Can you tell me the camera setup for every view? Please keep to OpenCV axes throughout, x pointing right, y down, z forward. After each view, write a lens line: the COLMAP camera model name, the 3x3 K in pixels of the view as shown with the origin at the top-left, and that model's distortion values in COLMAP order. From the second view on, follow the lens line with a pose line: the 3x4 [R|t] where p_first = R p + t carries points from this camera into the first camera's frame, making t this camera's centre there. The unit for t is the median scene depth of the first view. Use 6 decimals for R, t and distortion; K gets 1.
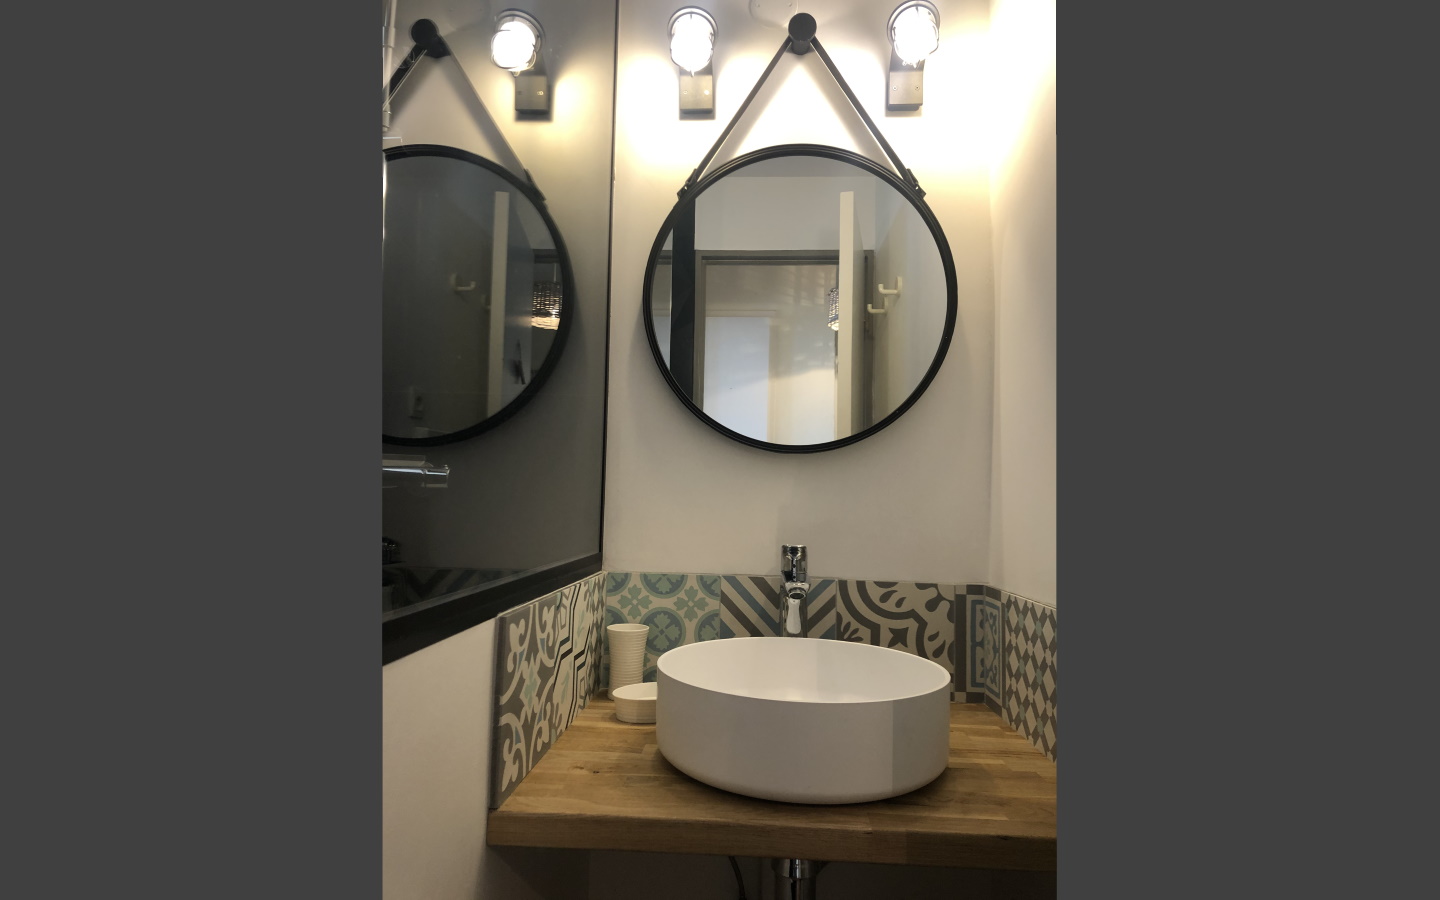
lens RADIAL K [[738.1, 0, 720.0], [0, 738.1, 450.0], [0, 0, 1]] dist [-0.000370, -0.000049]
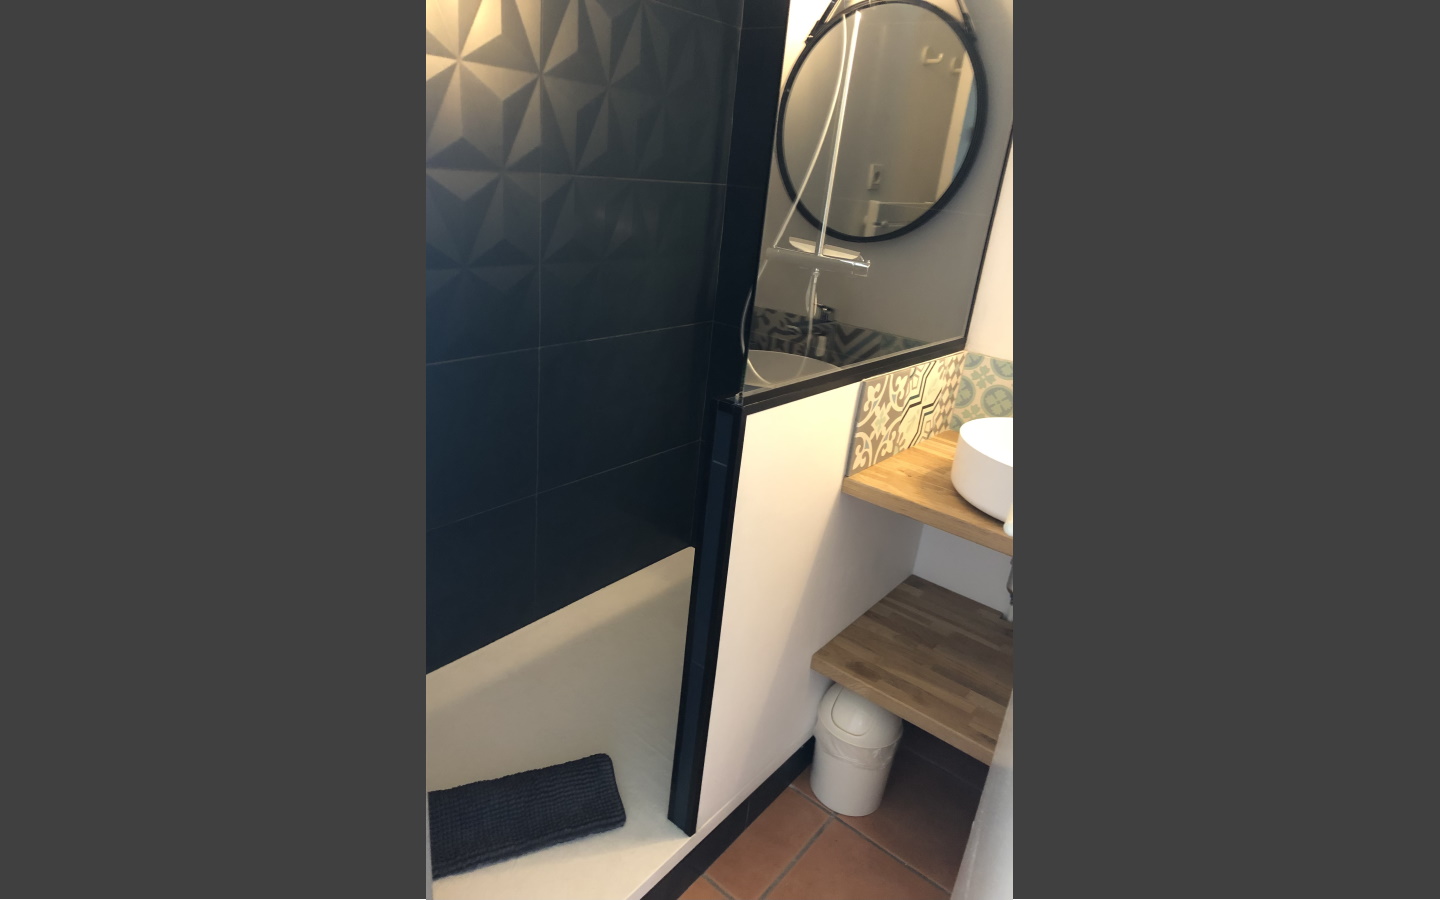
lens RADIAL K [[738.1, 0, 720.0], [0, 738.1, 450.0], [0, 0, 1]] dist [-0.000370, -0.000049]
pose [[0.808341, 0.268634, -0.523851, 0.335484], [-0.049407, 0.917639, 0.394332, -0.257691], [0.586637, -0.292873, 0.755038, -0.504439]]
